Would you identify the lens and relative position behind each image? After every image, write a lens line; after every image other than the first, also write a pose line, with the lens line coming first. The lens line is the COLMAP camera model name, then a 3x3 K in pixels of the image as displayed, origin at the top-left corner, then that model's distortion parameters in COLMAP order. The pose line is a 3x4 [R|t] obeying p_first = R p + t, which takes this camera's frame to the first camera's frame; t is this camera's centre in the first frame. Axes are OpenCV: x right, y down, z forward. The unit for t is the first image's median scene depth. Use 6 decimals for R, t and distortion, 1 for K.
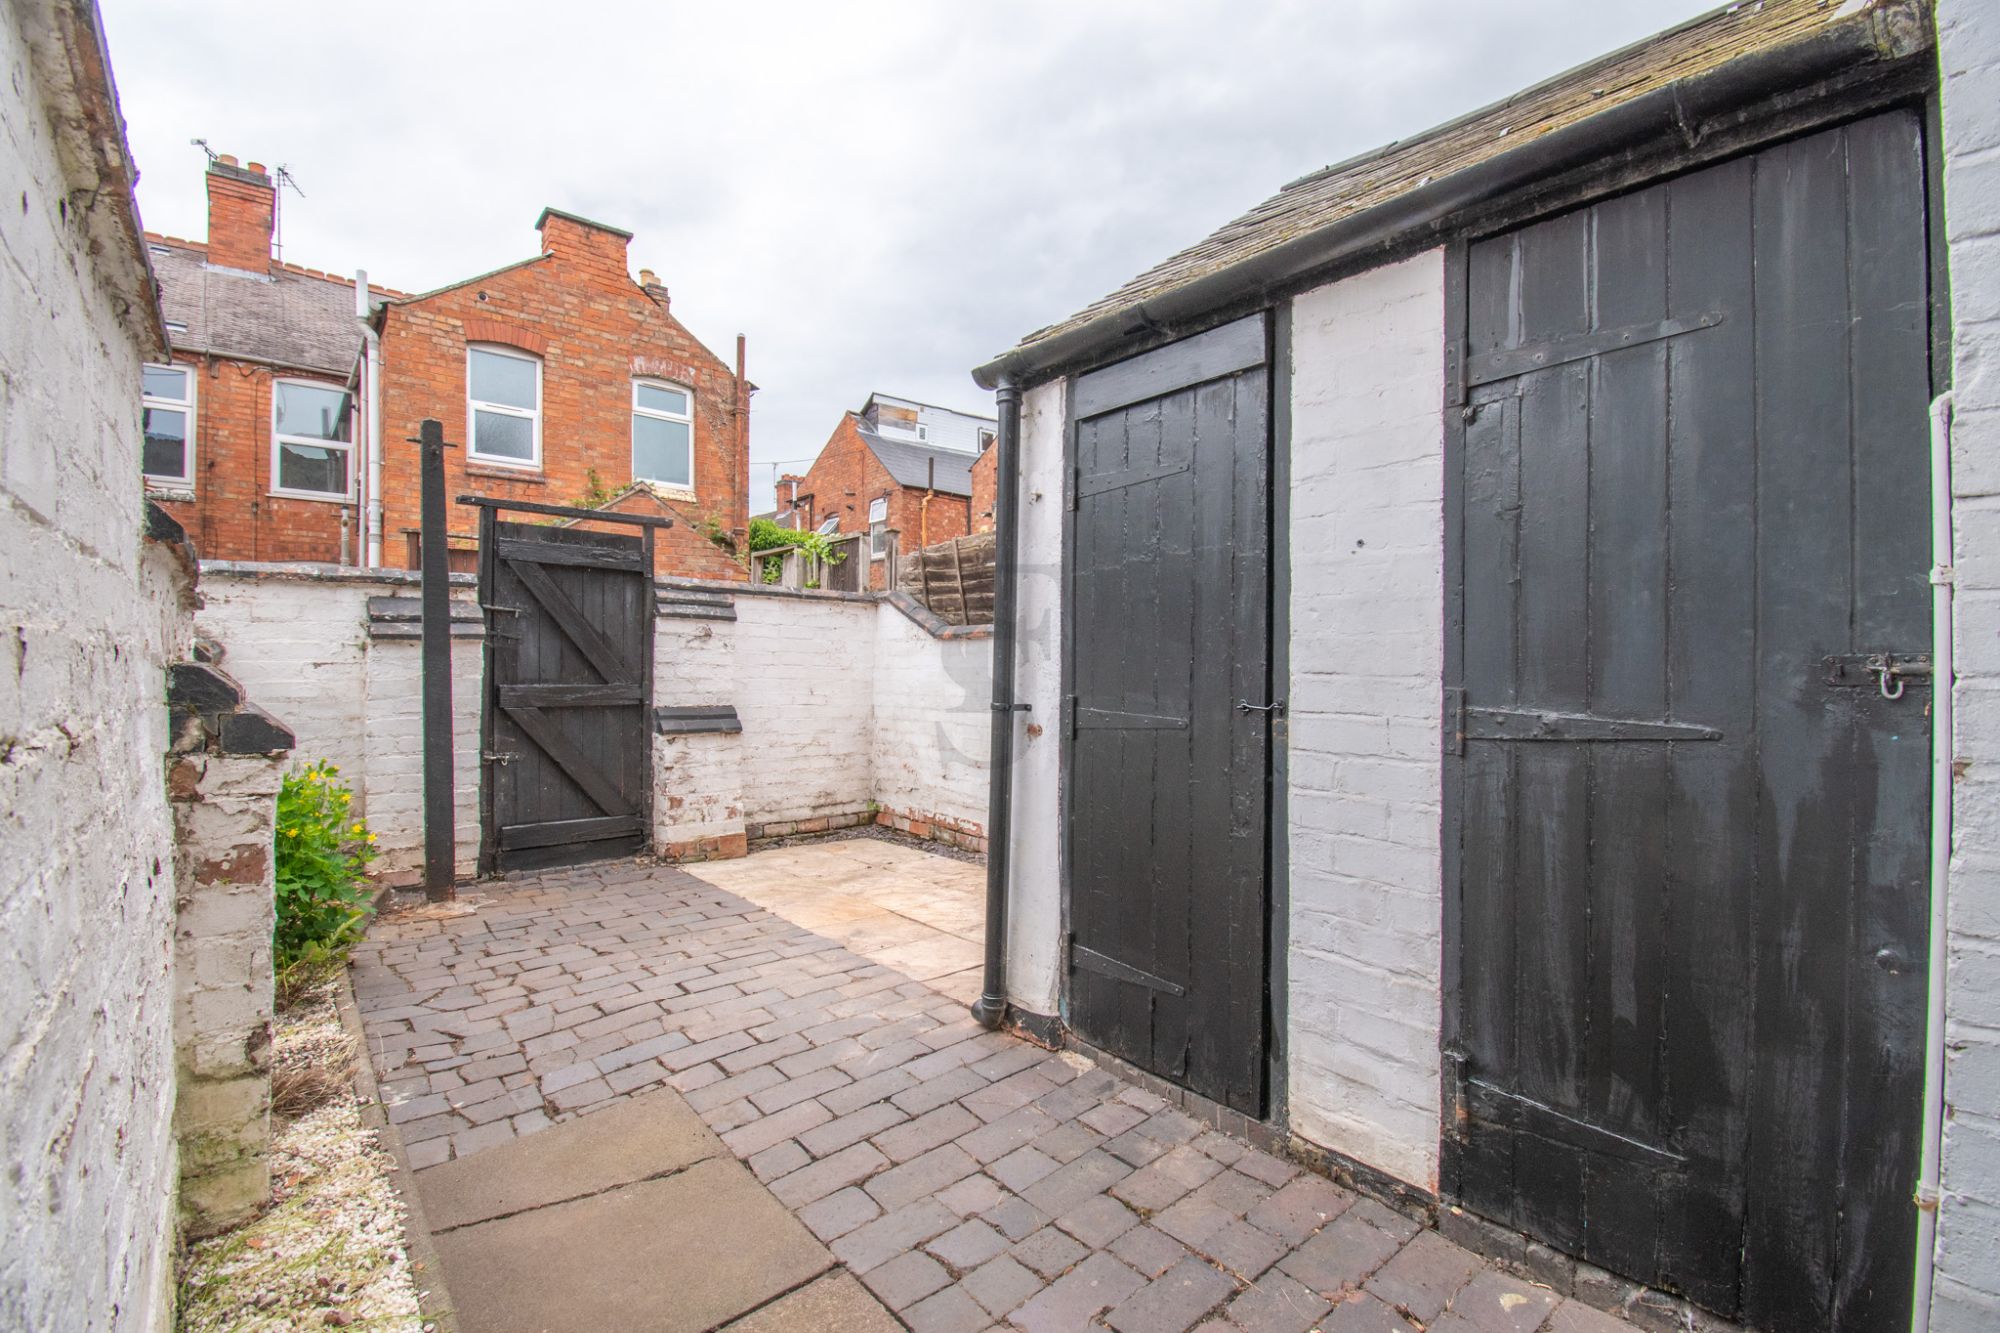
lens RADIAL K [[920.9, 0, 1000.0], [0, 920.9, 666.5], [0, 0, 1]] dist [0.014720, -0.026249]
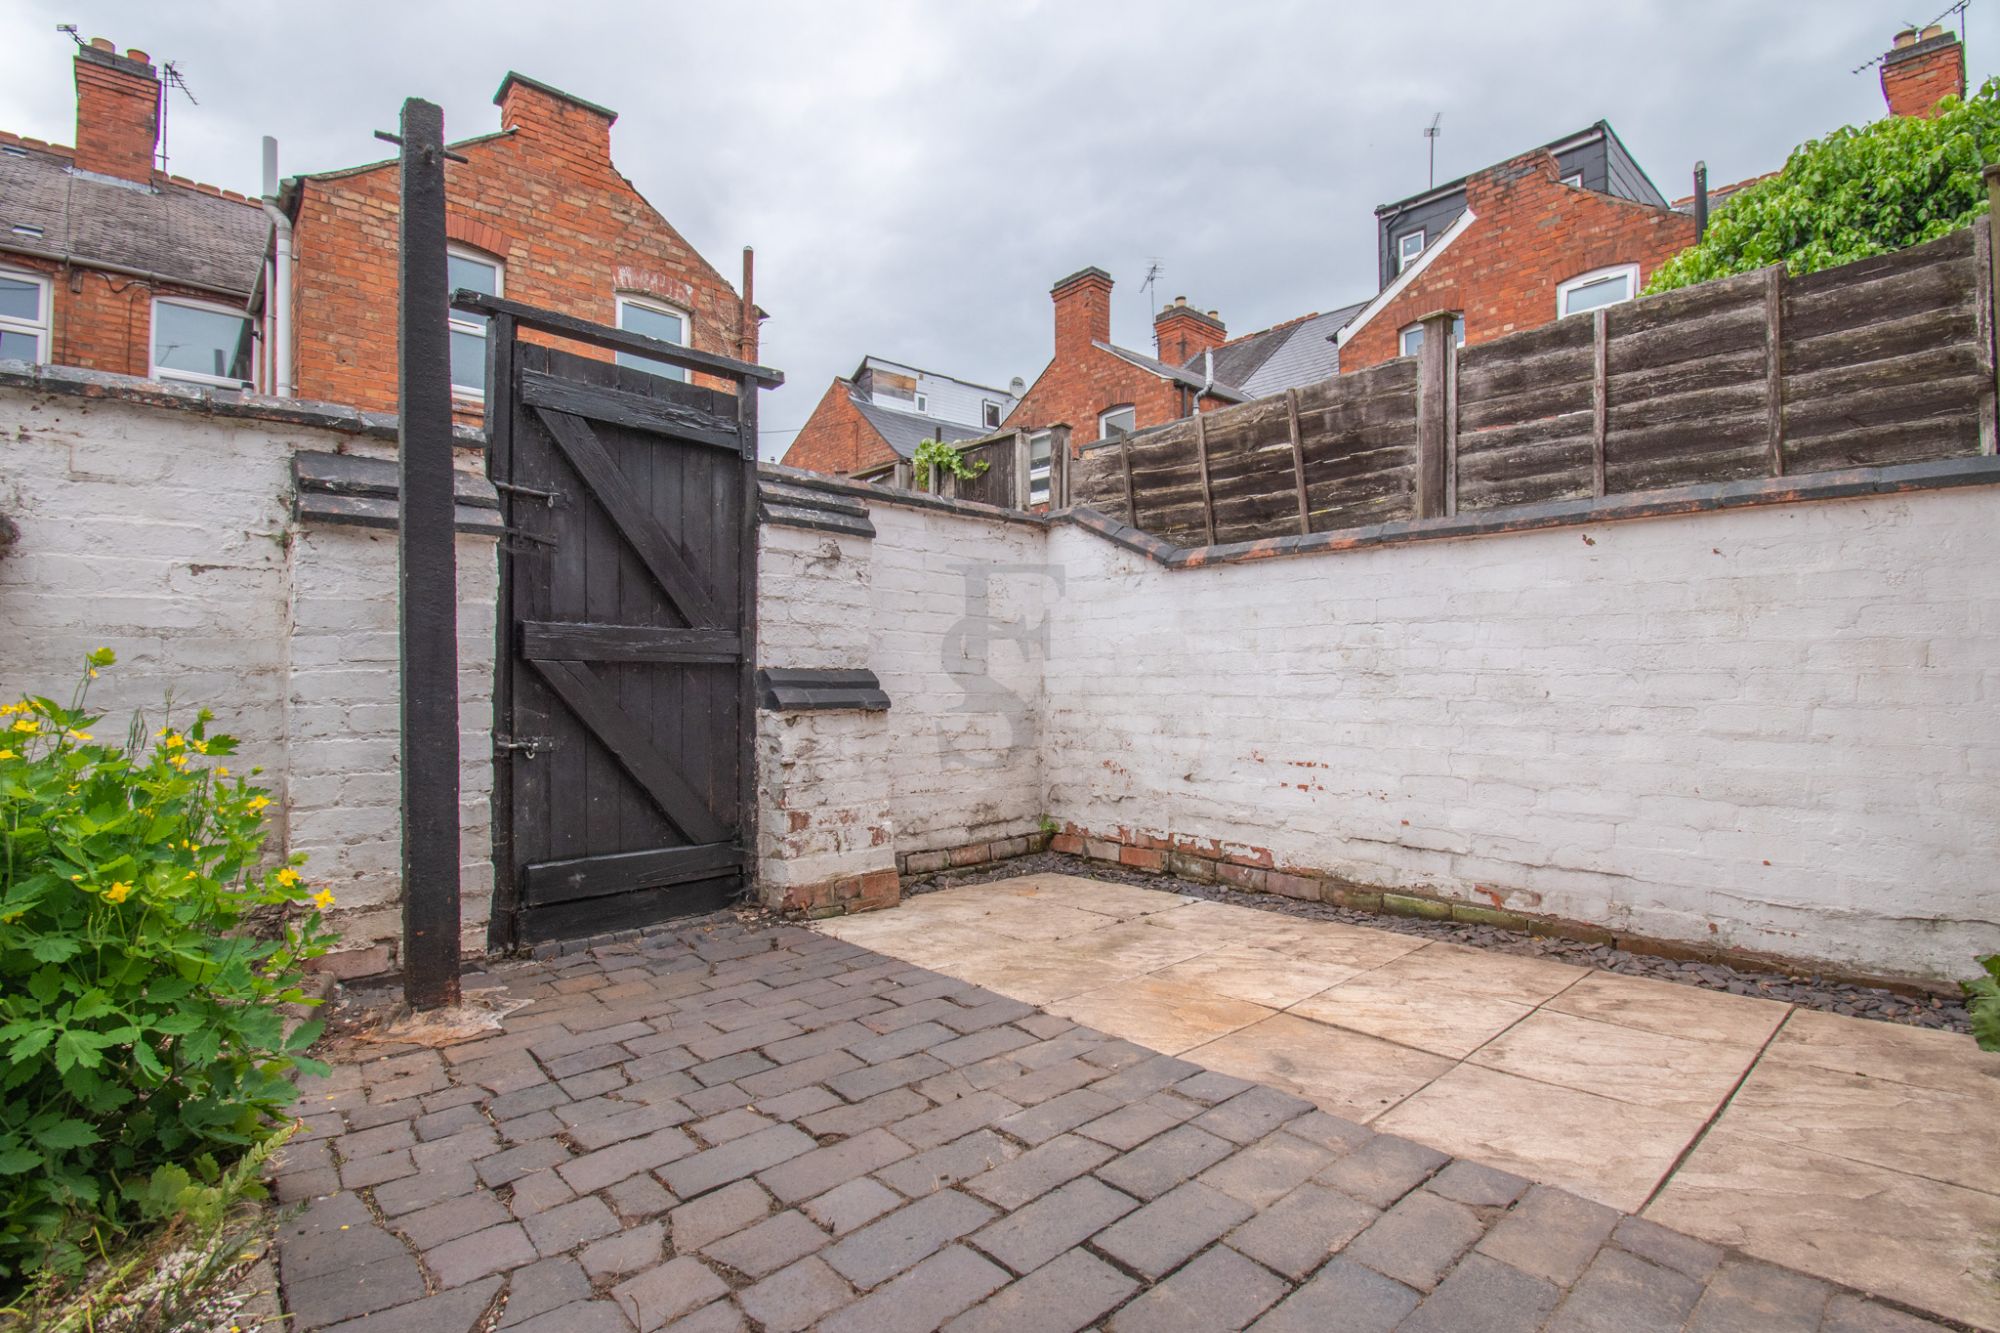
lens RADIAL K [[981.4, 0, 1000.0], [0, 981.4, 666.5], [0, 0, 1]] dist [0.014795, -0.025284]
pose [[0.999132, -0.007090, 0.041059, -0.236411], [0.007730, 0.999851, -0.015434, 0.053852], [-0.040944, 0.015738, 0.999038, 0.326332]]
